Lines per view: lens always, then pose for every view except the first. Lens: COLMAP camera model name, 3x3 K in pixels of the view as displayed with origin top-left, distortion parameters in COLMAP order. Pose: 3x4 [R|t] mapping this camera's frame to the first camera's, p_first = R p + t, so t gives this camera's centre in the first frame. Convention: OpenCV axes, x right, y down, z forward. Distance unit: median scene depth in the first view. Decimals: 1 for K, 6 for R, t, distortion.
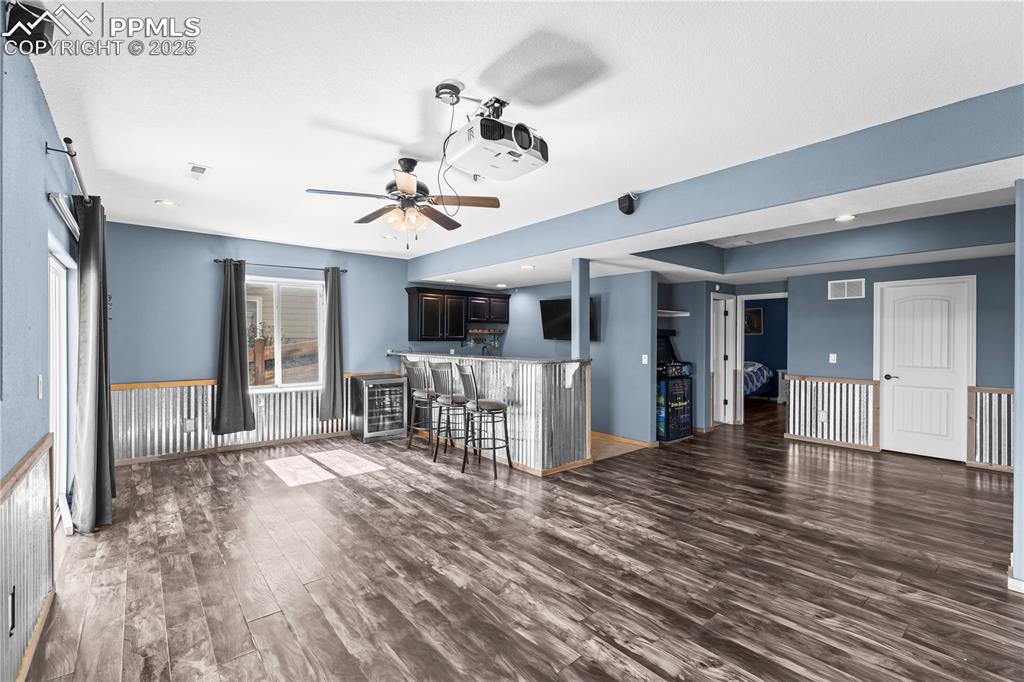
lens RADIAL K [[452.1, 0, 507.8], [0, 452.1, 339.0], [0, 0, 1]] dist [0.004329, 0.000543]
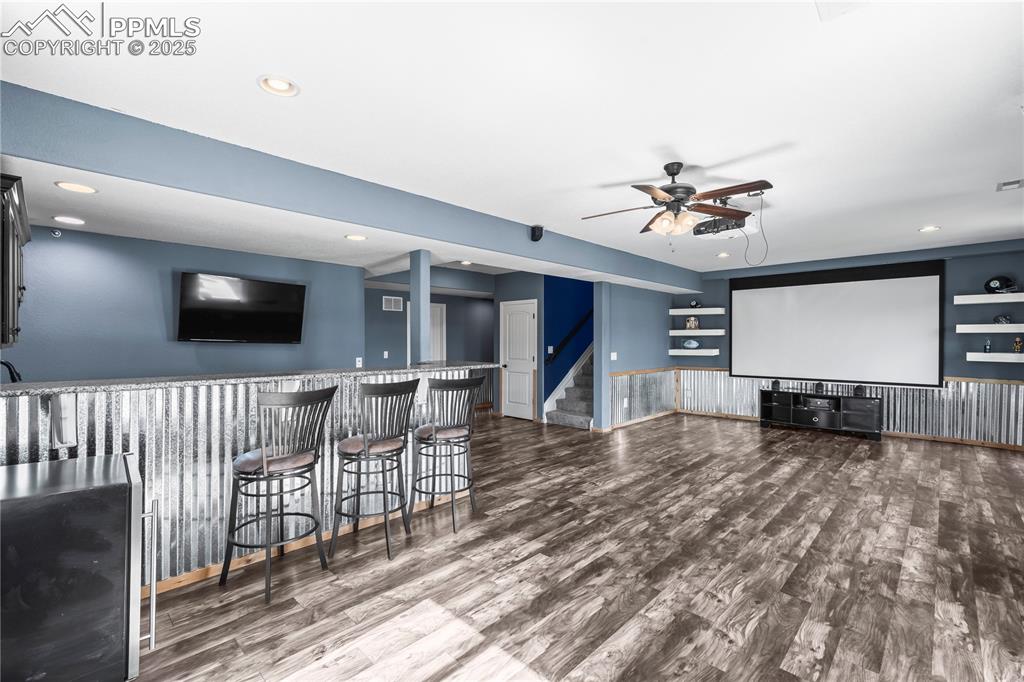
lens RADIAL K [[452.1, 0, 506.9], [0, 452.1, 345.1], [0, 0, 1]] dist [0.004329, 0.000543]
pose [[-0.115331, -0.011754, 0.993258, -1.044711], [-0.001962, 0.999931, 0.011605, -0.001646], [-0.993325, -0.000611, -0.115346, 1.310605]]
